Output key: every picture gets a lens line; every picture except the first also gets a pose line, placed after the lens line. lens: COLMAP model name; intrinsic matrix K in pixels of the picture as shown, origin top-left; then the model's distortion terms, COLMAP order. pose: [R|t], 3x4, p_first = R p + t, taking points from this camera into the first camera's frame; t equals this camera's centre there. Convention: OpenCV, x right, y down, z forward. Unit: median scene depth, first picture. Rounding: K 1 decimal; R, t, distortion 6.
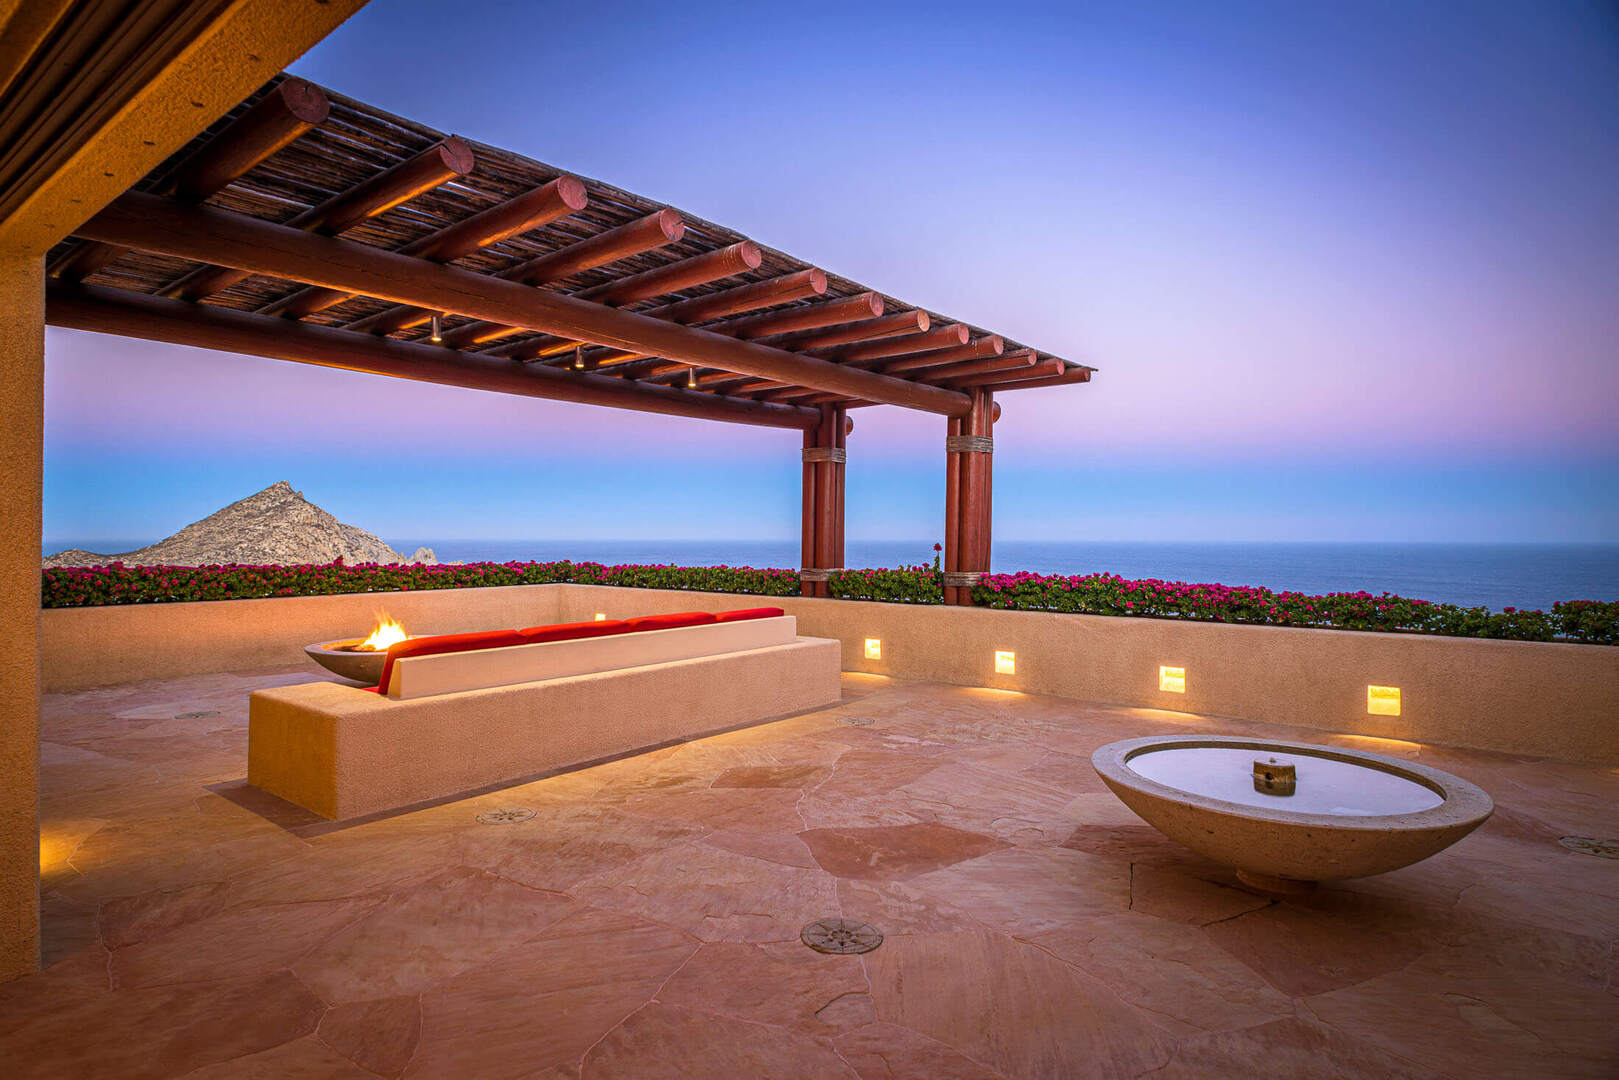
lens RADIAL K [[901.9, 0, 805.7], [0, 901.9, 494.8], [0, 0, 1]] dist [-0.003926, -0.001648]
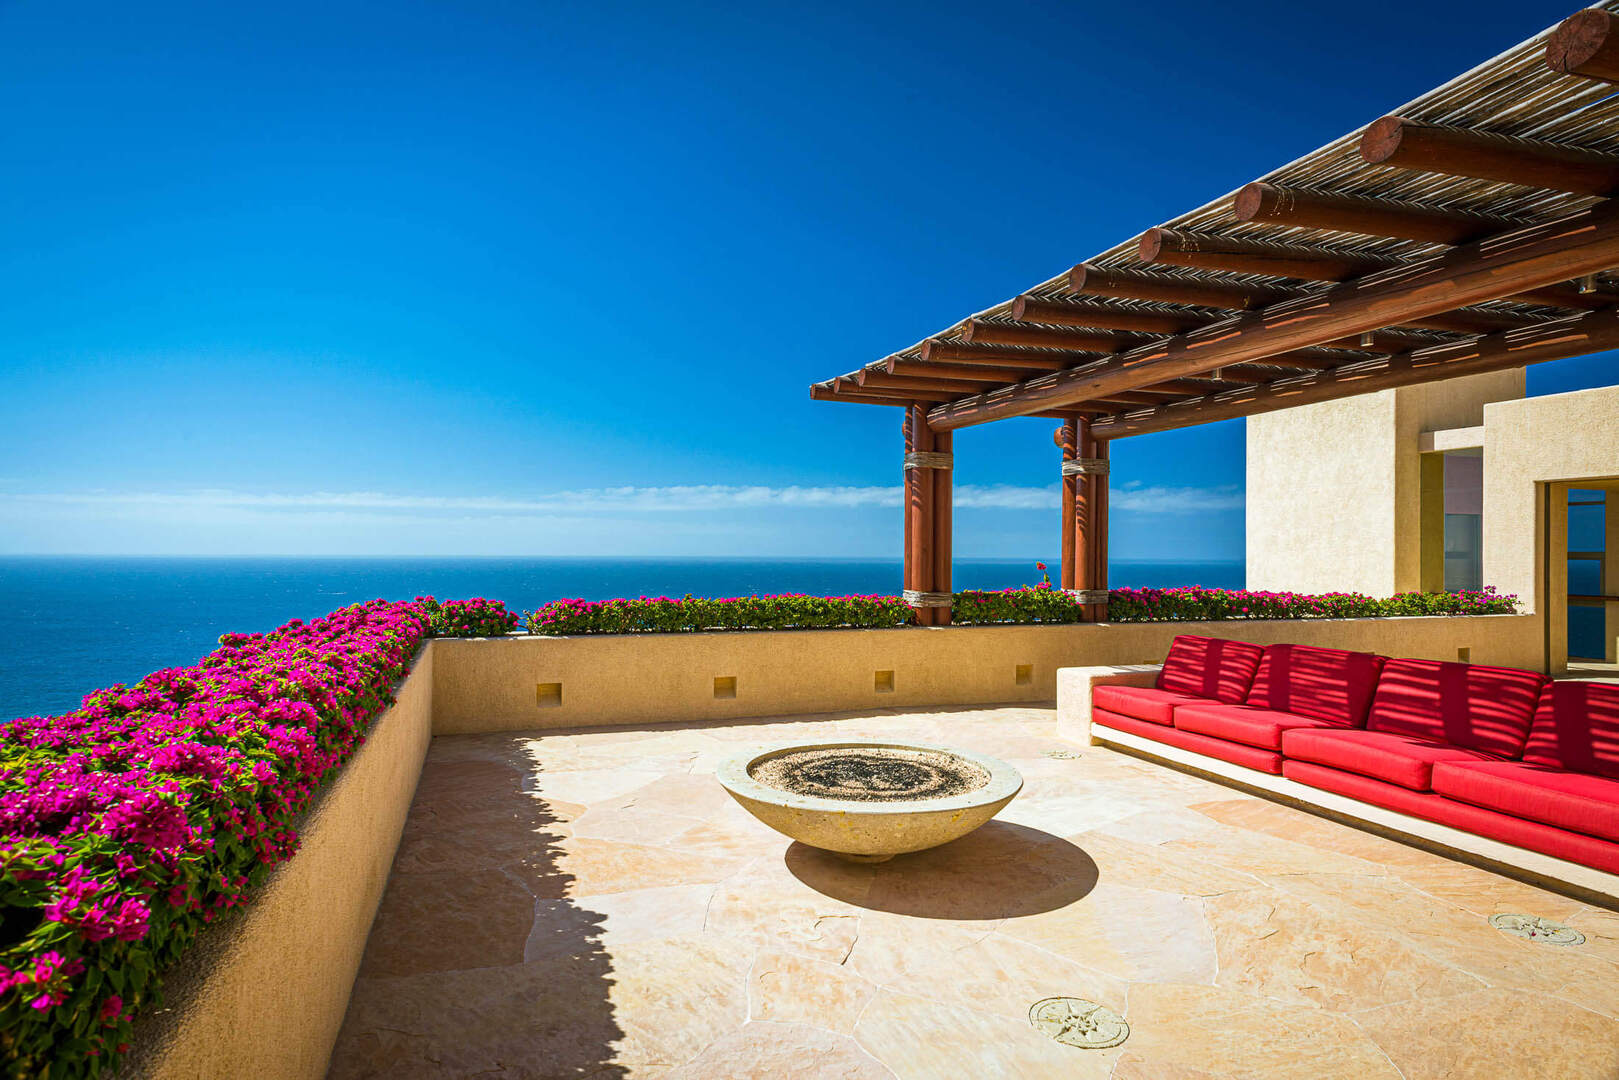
lens RADIAL K [[882.0, 0, 779.1], [0, 882.0, 537.1], [0, 0, 1]] dist [0.042634, -0.033510]
pose [[0.526456, 0.015226, 0.850066, -0.847950], [-0.042556, 0.999058, 0.008461, 0.029802], [-0.849136, -0.040629, 0.526609, 0.737073]]
